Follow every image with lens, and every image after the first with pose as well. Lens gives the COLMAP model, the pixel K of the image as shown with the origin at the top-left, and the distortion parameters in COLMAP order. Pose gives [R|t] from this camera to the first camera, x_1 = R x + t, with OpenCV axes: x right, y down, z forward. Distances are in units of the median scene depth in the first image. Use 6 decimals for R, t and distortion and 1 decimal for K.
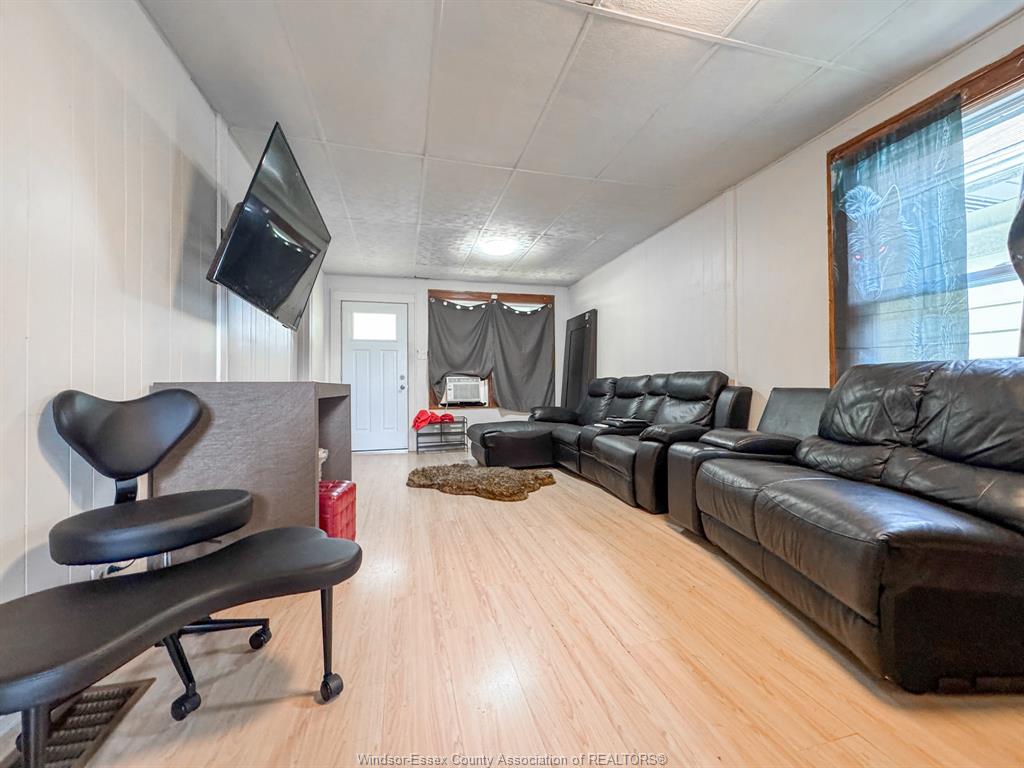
lens RADIAL K [[411.6, 0, 510.1], [0, 411.6, 382.3], [0, 0, 1]] dist [-0.002202, -0.000100]
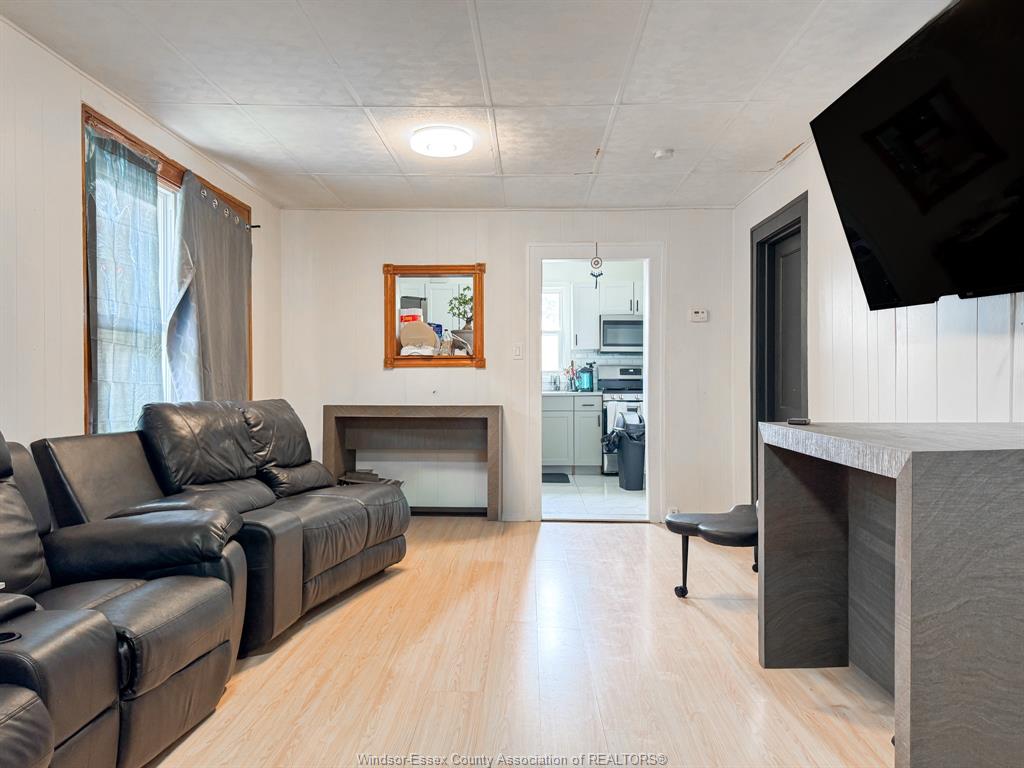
lens RADIAL K [[715.6, 0, 513.3], [0, 715.6, 386.2], [0, 0, 1]] dist [0.054515, -0.001852]
pose [[-0.962110, 0.006520, 0.272584, -0.149149], [0.004998, 0.999968, -0.006276, -0.029784], [-0.272616, -0.004676, -0.962112, 1.047684]]
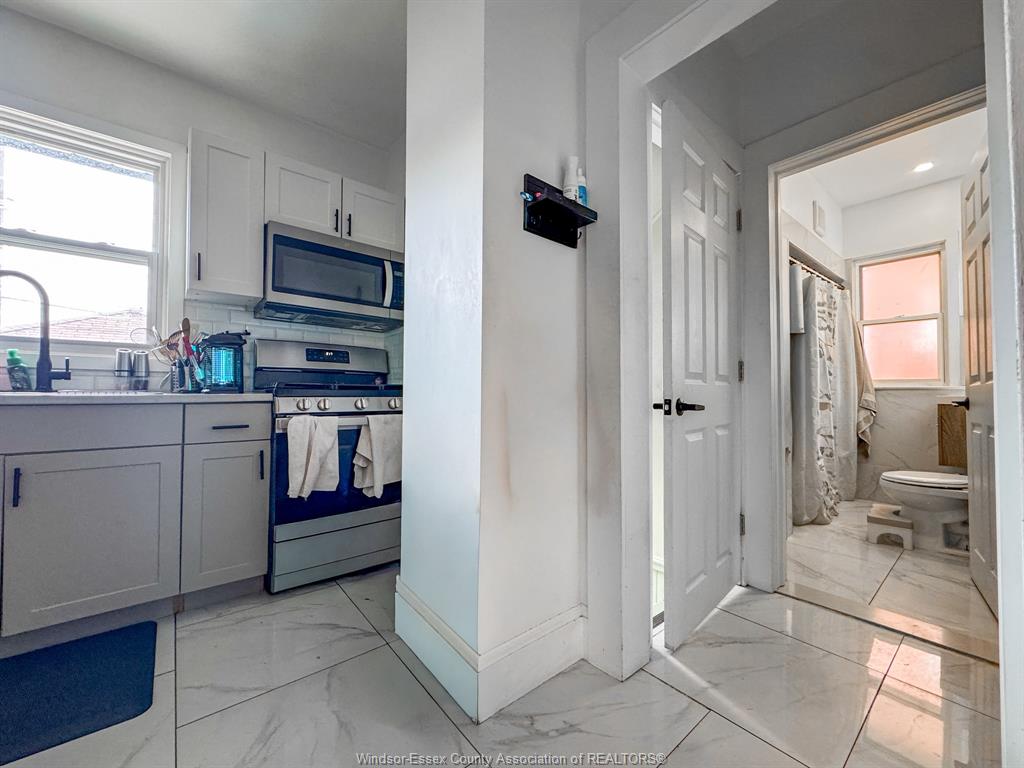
lens RADIAL K [[413.1, 0, 512.4], [0, 413.1, 382.7], [0, 0, 1]] dist [-0.001385, -0.000191]
pose [[-0.903895, -0.007947, -0.427680, 0.065771], [0.006854, 0.999430, -0.033058, -0.021112], [0.427699, -0.032812, -0.903326, -0.147465]]
